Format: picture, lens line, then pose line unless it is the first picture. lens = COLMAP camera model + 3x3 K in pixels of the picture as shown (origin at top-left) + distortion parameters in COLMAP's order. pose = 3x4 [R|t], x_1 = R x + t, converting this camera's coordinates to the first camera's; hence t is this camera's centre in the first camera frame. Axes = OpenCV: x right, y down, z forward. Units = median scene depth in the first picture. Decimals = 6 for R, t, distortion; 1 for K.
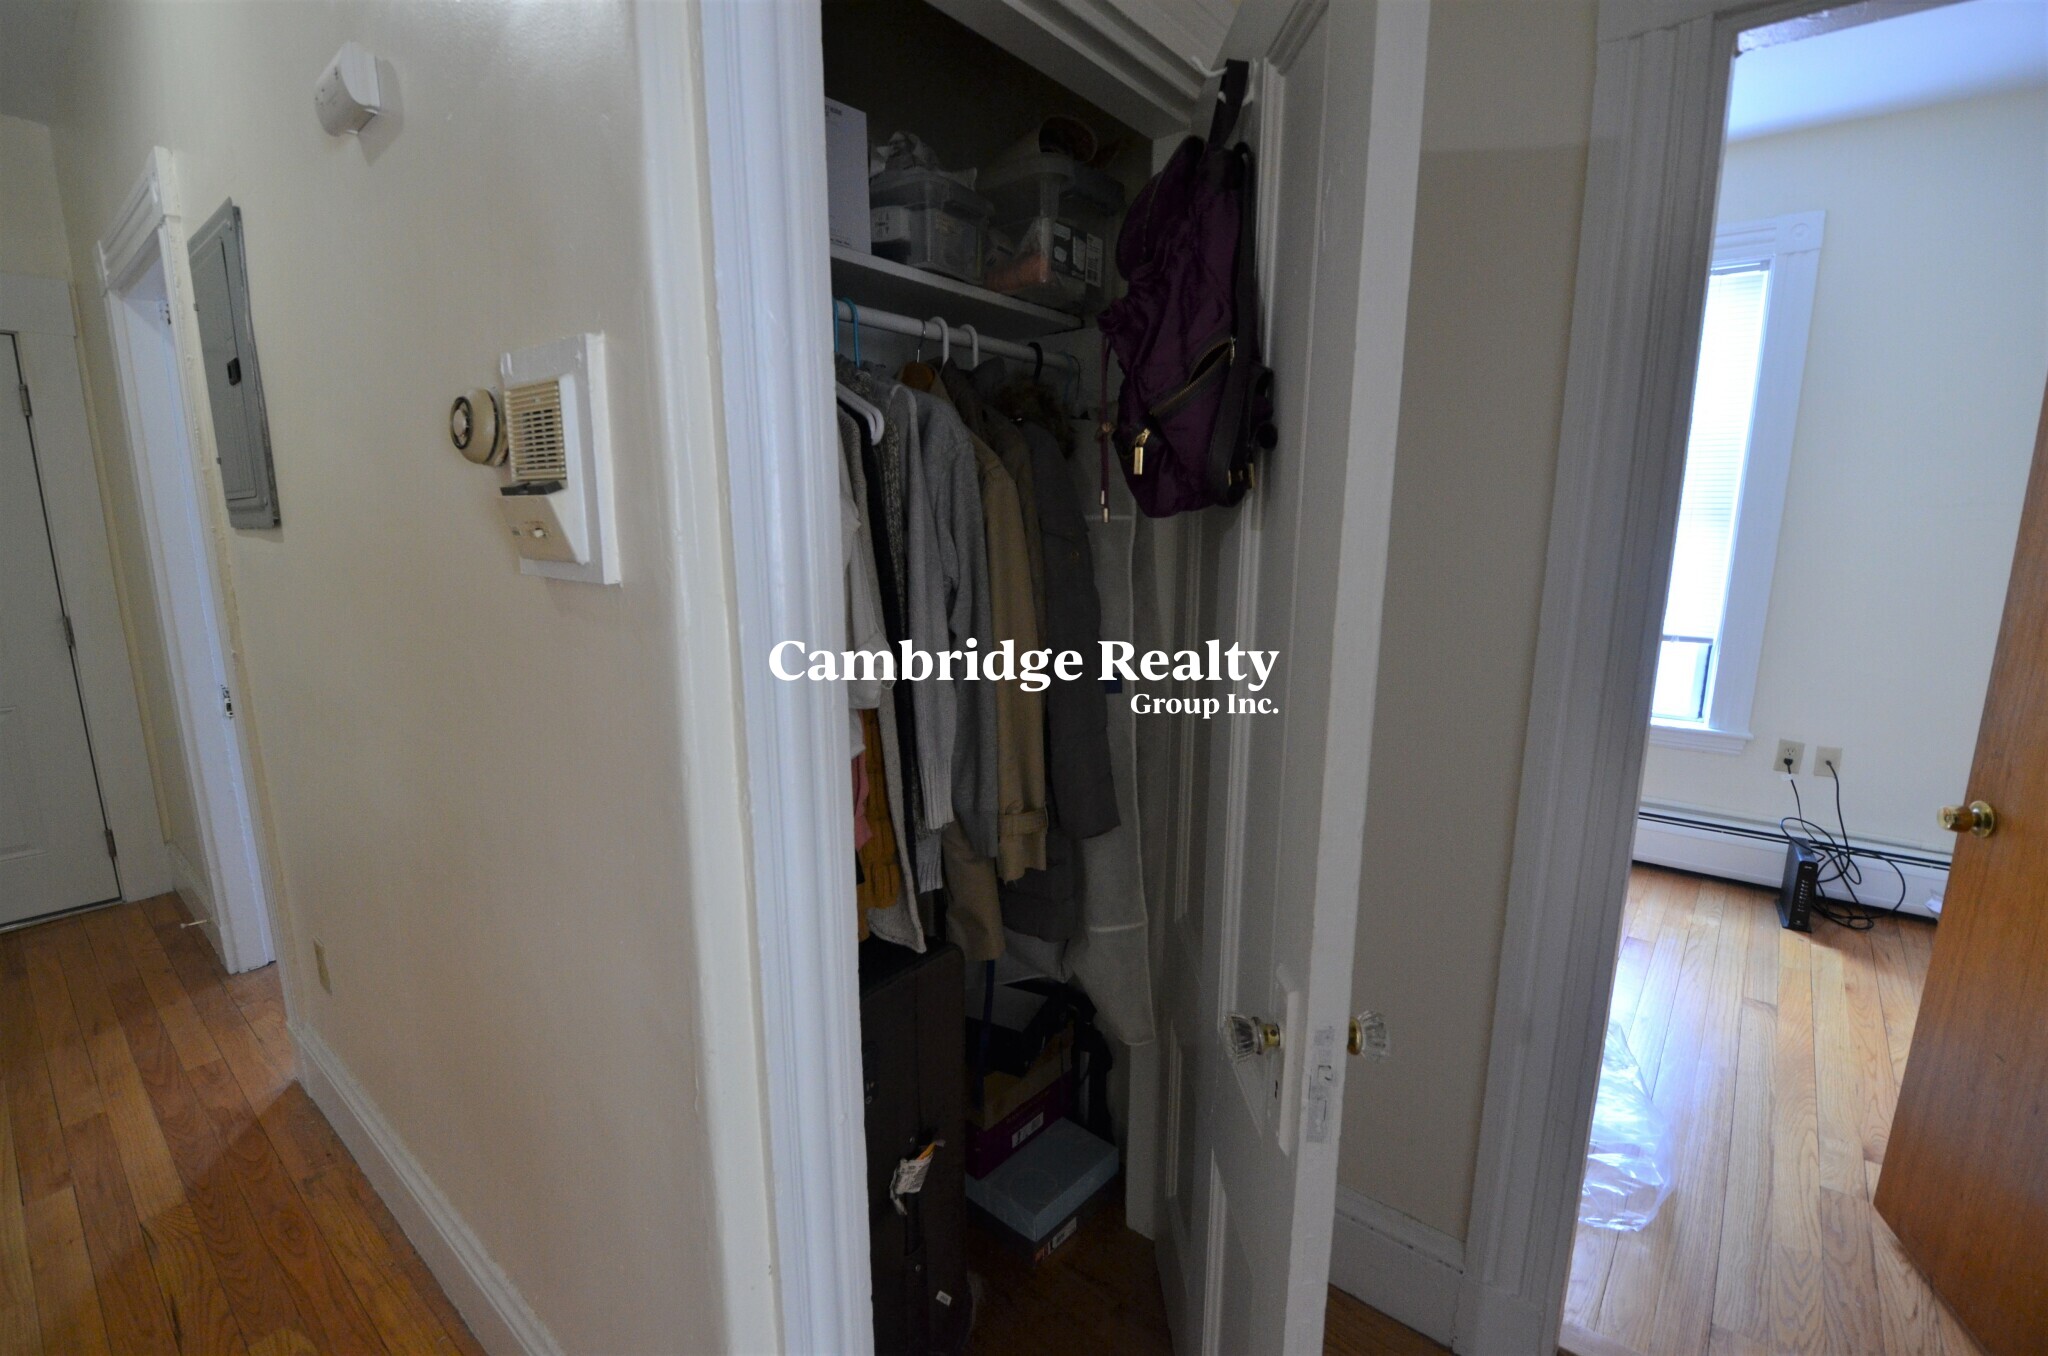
lens RADIAL K [[886.9, 0, 1017.0], [0, 886.9, 700.0], [0, 0, 1]] dist [0.010674, -0.020122]
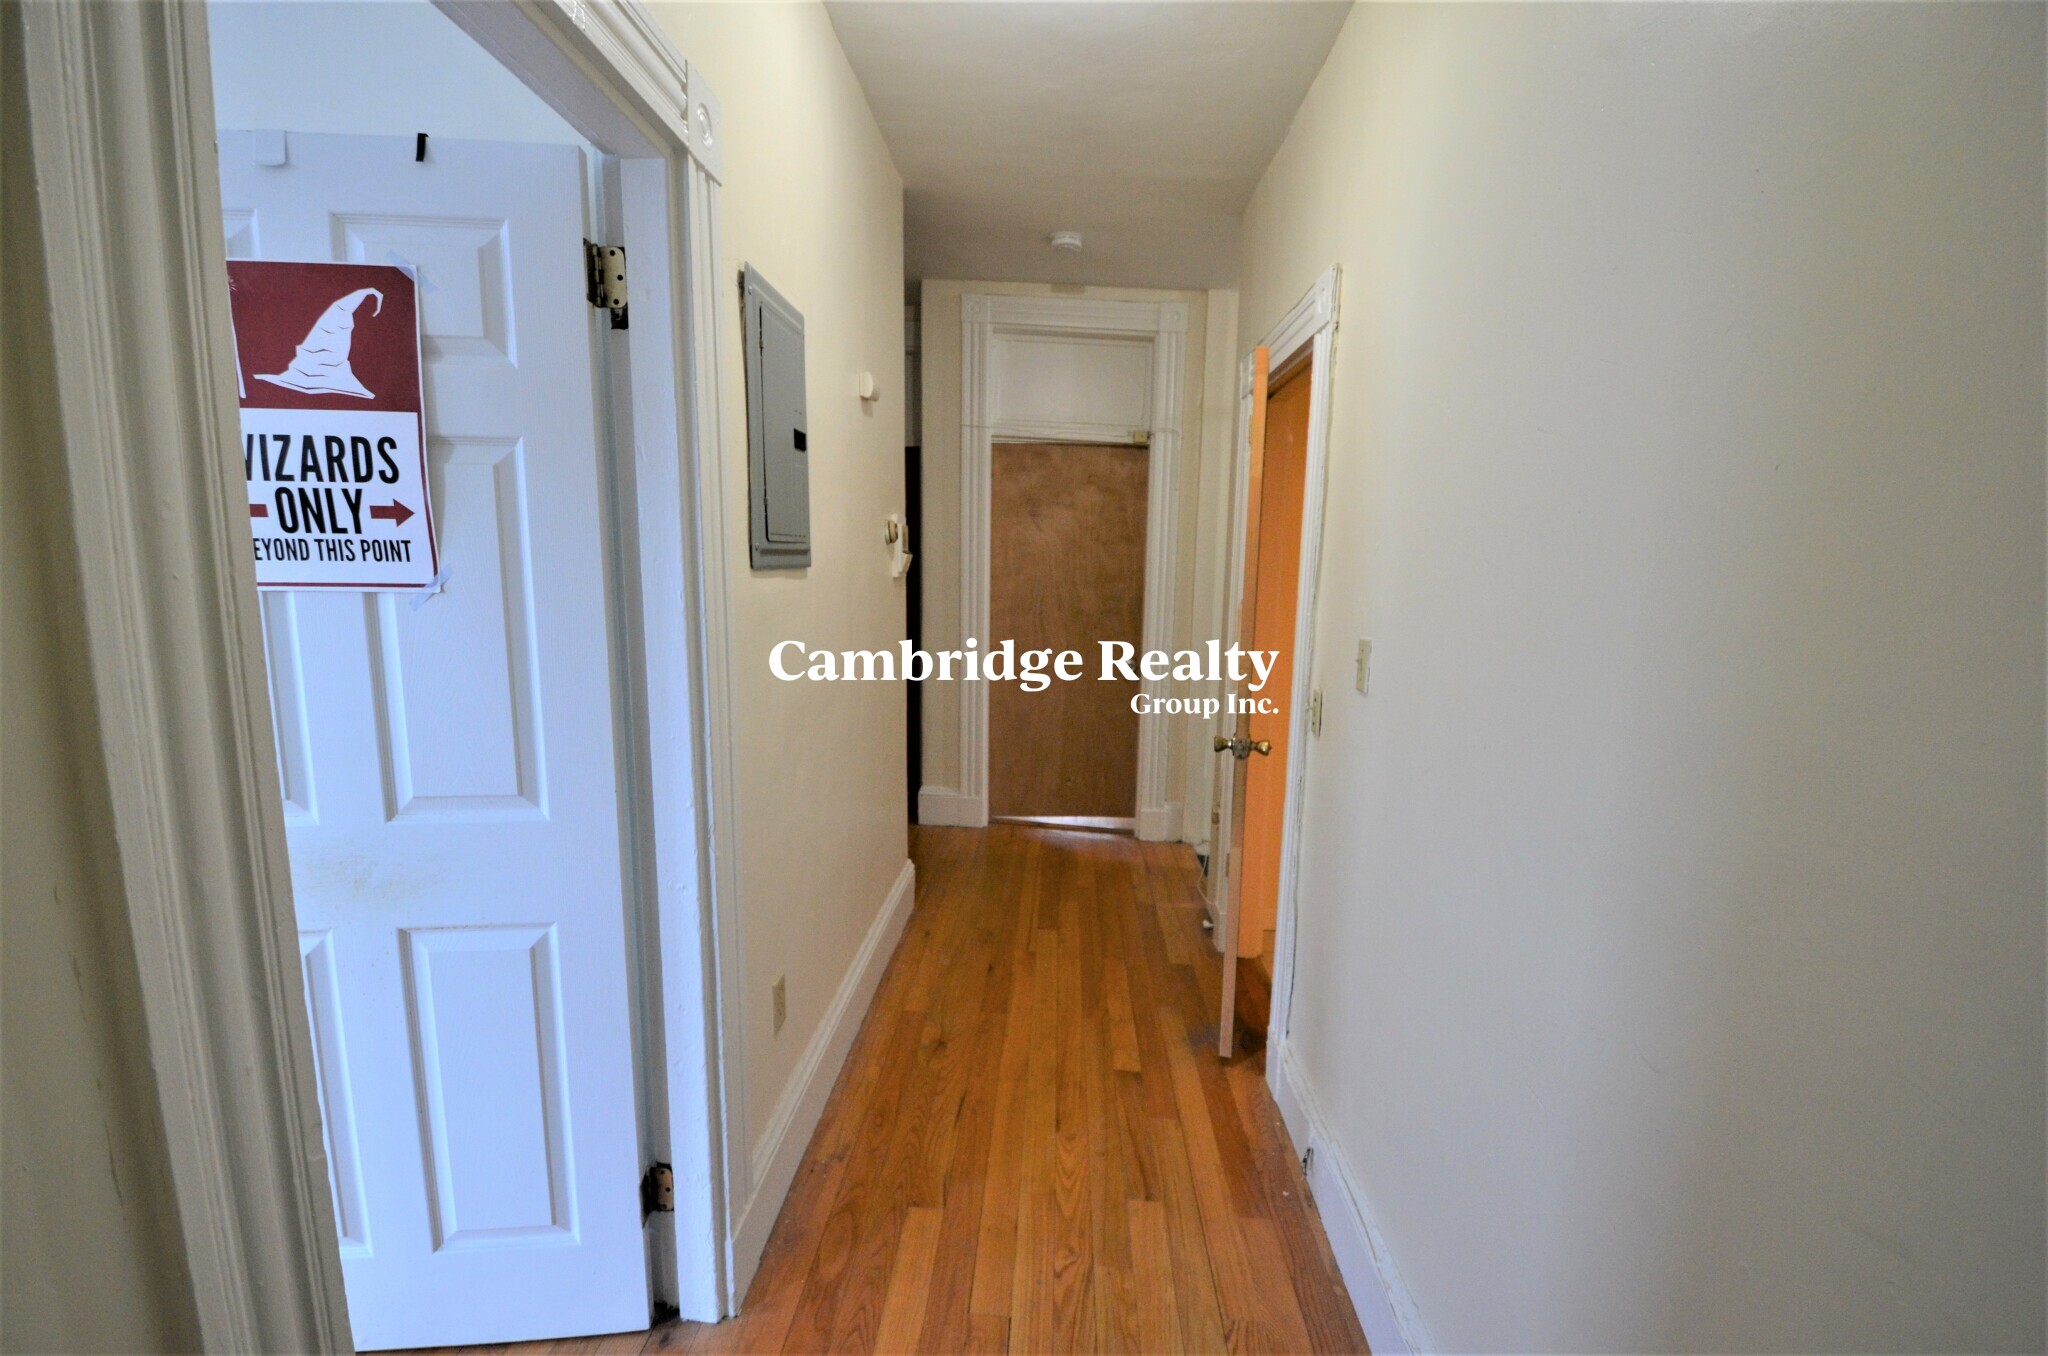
lens RADIAL K [[886.9, 0, 1017.0], [0, 886.9, 700.0], [0, 0, 1]] dist [0.010674, -0.020122]
pose [[-0.601552, -0.121802, 0.789493, -1.782003], [0.148804, 0.953924, 0.260551, -0.271506], [-0.784852, 0.274215, -0.555711, 1.307284]]
